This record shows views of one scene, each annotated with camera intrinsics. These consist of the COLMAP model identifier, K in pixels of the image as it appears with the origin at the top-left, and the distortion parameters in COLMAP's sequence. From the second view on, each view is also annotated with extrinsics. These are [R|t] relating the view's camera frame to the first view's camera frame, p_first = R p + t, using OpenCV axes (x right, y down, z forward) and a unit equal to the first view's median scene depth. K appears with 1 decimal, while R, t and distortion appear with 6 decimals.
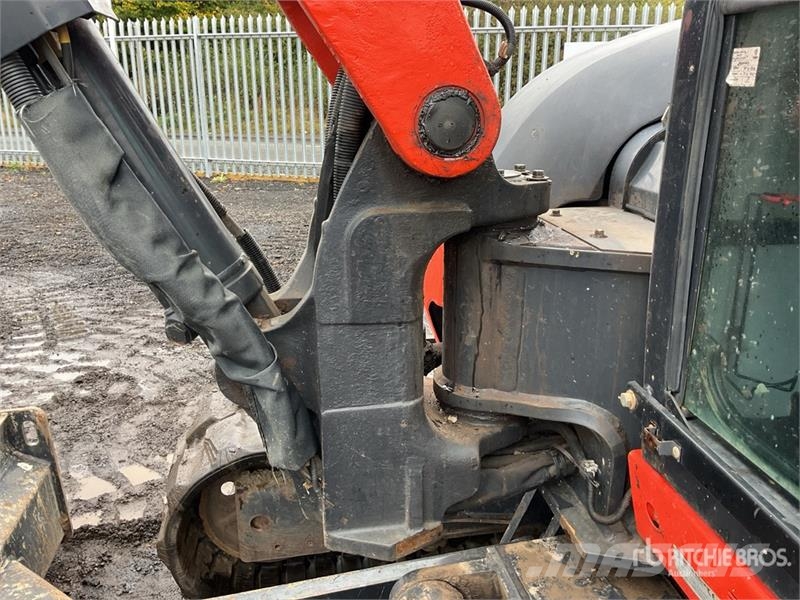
lens RADIAL K [[659.6, 0, 398.2], [0, 659.6, 298.1], [0, 0, 1]] dist [0.093375, -0.156072]
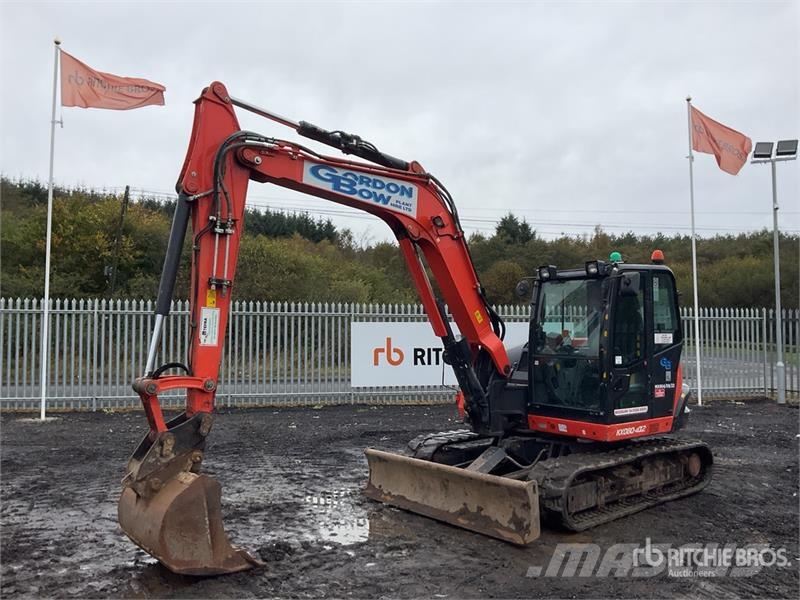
lens RADIAL K [[657.9, 0, 399.8], [0, 657.9, 297.1], [0, 0, 1]] dist [0.091414, -0.140535]
pose [[0.868147, 0.027346, 0.495554, -2.606033], [0.146329, 0.939994, -0.308221, 0.616657], [-0.474246, 0.340095, 0.812051, -2.676499]]
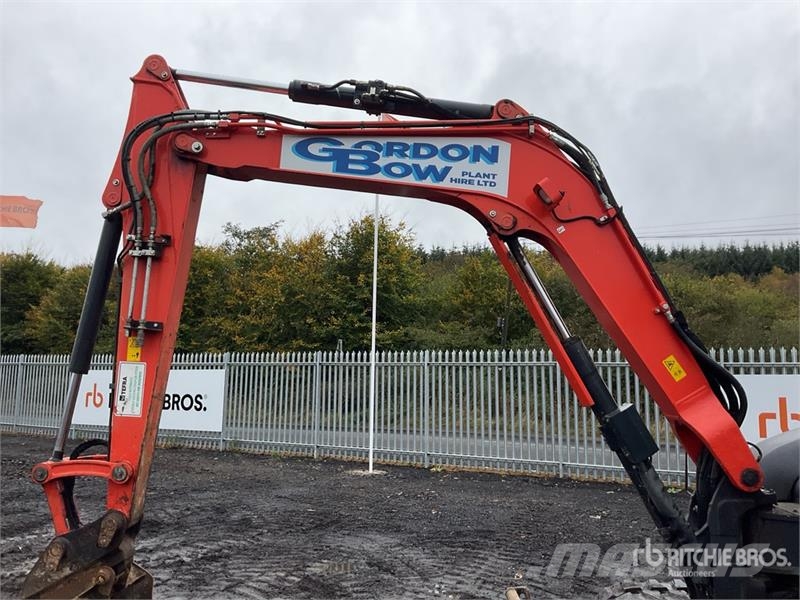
lens RADIAL K [[657.2, 0, 392.6], [0, 657.2, 299.9], [0, 0, 1]] dist [0.082279, -0.165285]
pose [[0.980915, -0.015059, -0.193851, -0.617796], [-0.065953, 0.912118, -0.404588, 0.251138], [0.182908, 0.409652, 0.893717, -1.672304]]
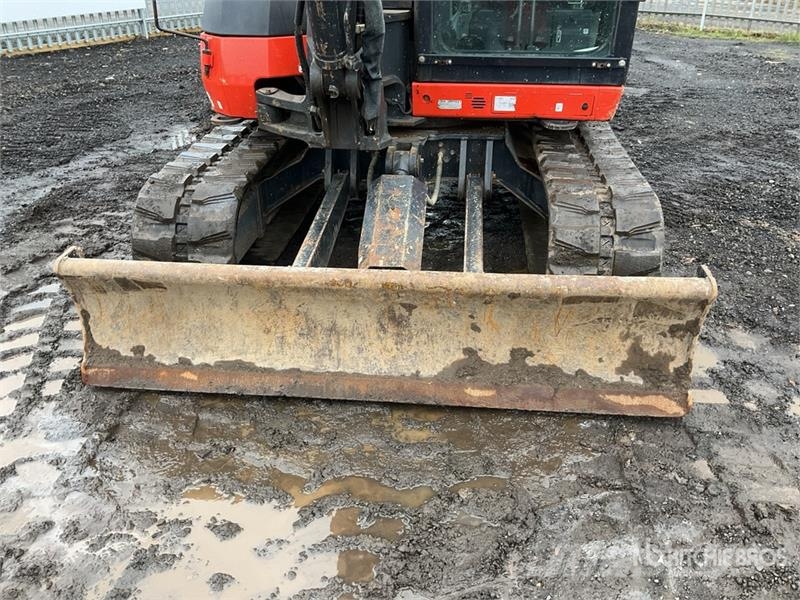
lens RADIAL K [[659.6, 0, 398.2], [0, 659.6, 298.1], [0, 0, 1]] dist [0.093375, -0.156072]
pose [[0.279986, -0.454142, 0.845791, -1.667326], [0.289825, 0.879907, 0.376518, -0.044382], [-0.915210, 0.139712, 0.377984, 0.026954]]
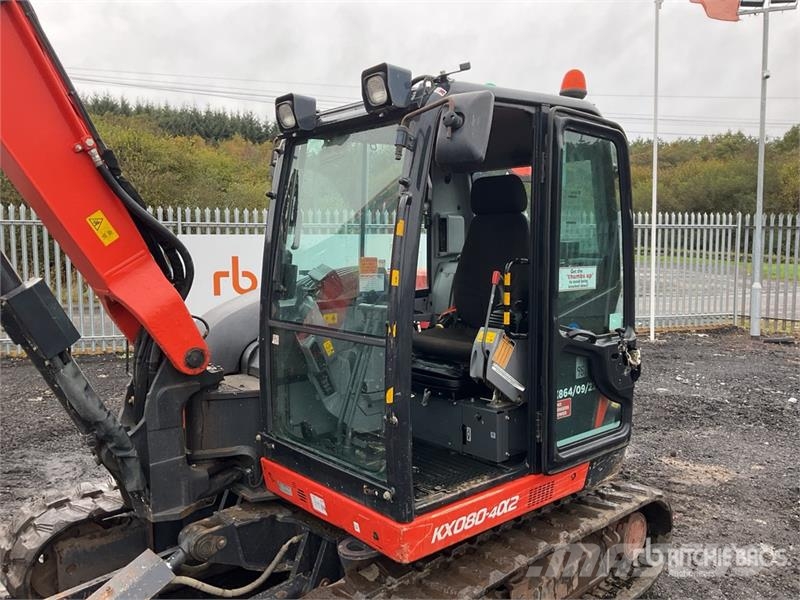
lens RADIAL K [[657.9, 0, 399.8], [0, 657.9, 297.1], [0, 0, 1]] dist [0.091414, -0.140535]
pose [[0.839348, -0.049429, 0.541342, -0.426133], [0.165772, 0.971696, -0.168305, 0.081679], [-0.517701, 0.231006, 0.823785, -1.172129]]
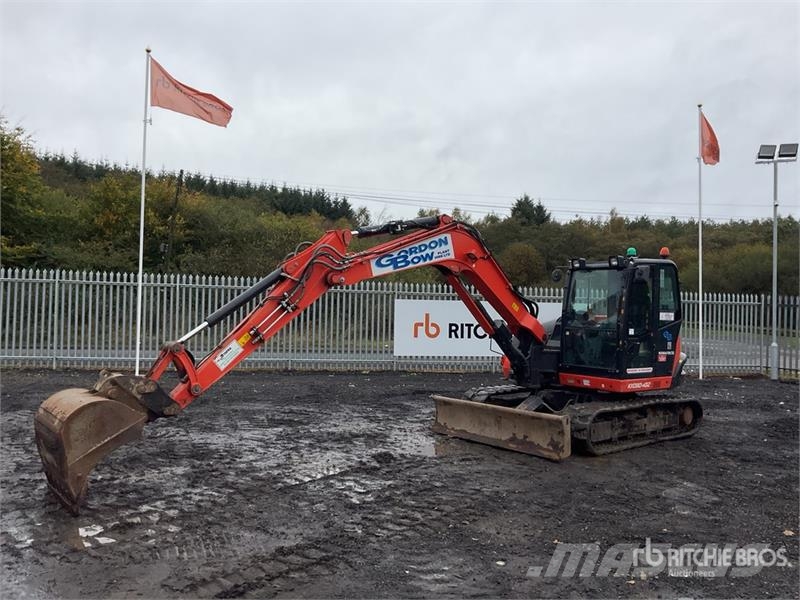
lens RADIAL K [[659.6, 0, 398.2], [0, 659.6, 298.1], [0, 0, 1]] dist [0.093375, -0.156072]
pose [[0.875819, 0.028862, 0.481775, -3.613341], [0.121448, 0.952911, -0.277867, 0.913449], [-0.467109, 0.301872, 0.831073, -3.507084]]
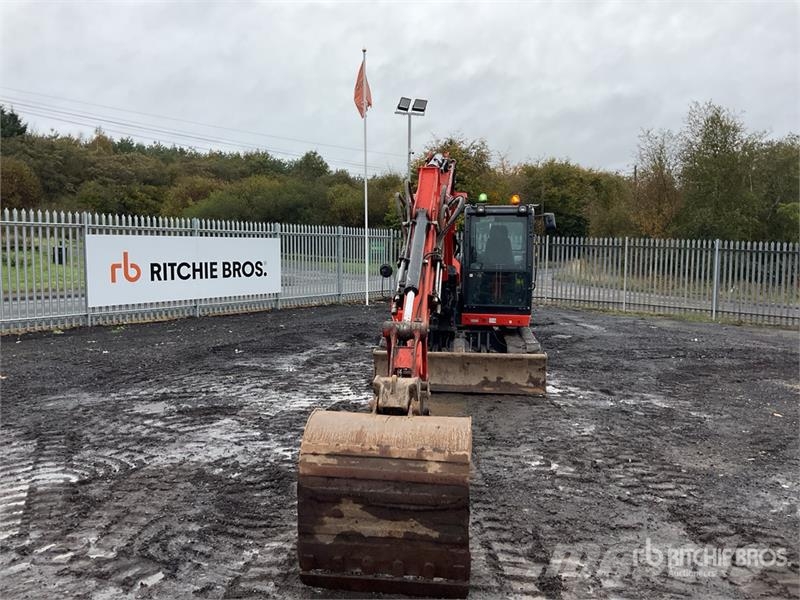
lens RADIAL K [[659.6, 0, 398.2], [0, 659.6, 298.1], [0, 0, 1]] dist [0.093375, -0.156072]
pose [[0.283721, -0.073758, 0.956066, -5.368564], [0.274095, 0.961676, -0.007149, -0.097500], [-0.918898, 0.264082, 0.293064, -0.580123]]
